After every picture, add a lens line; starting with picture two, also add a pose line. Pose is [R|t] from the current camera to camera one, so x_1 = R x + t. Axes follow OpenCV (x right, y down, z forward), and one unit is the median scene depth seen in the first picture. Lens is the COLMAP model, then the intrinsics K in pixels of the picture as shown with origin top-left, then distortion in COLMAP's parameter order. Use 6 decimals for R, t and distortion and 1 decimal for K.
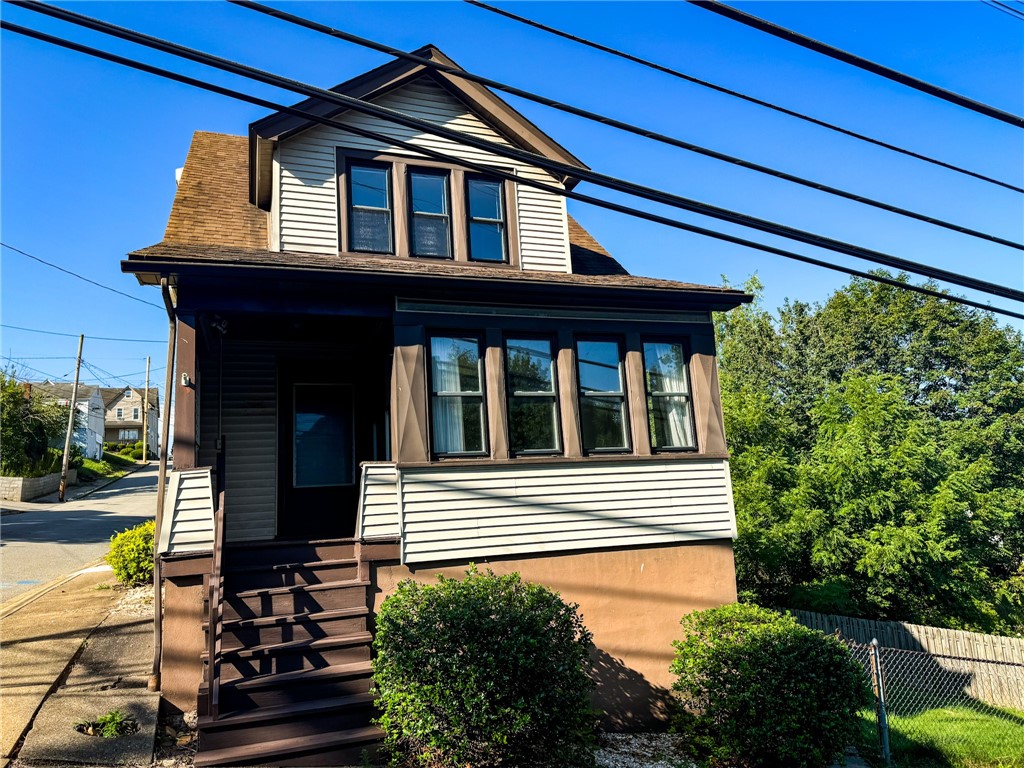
lens RADIAL K [[699.5, 0, 512.7], [0, 699.5, 414.9], [0, 0, 1]] dist [0.112067, -0.213157]
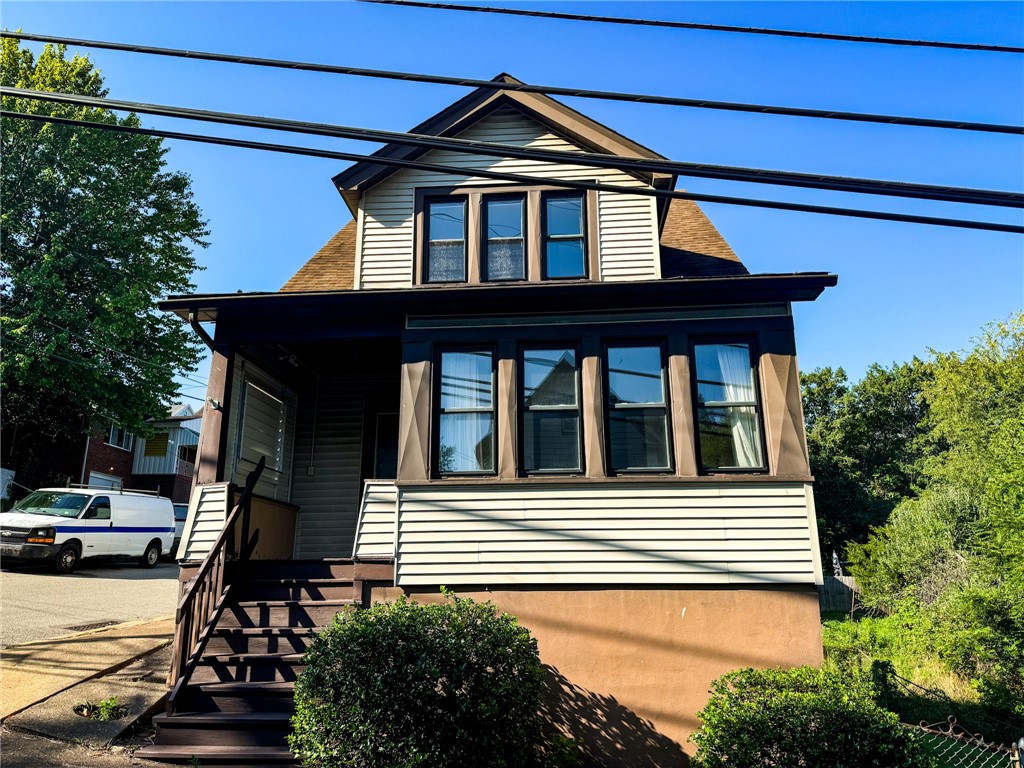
lens RADIAL K [[699.5, 0, 512.7], [0, 699.5, 414.9], [0, 0, 1]] dist [0.112067, -0.213157]
pose [[0.916006, -0.040578, -0.399107, 0.331984], [0.008992, 0.996698, -0.080698, 0.050059], [0.401064, 0.070331, 0.913346, 0.143363]]
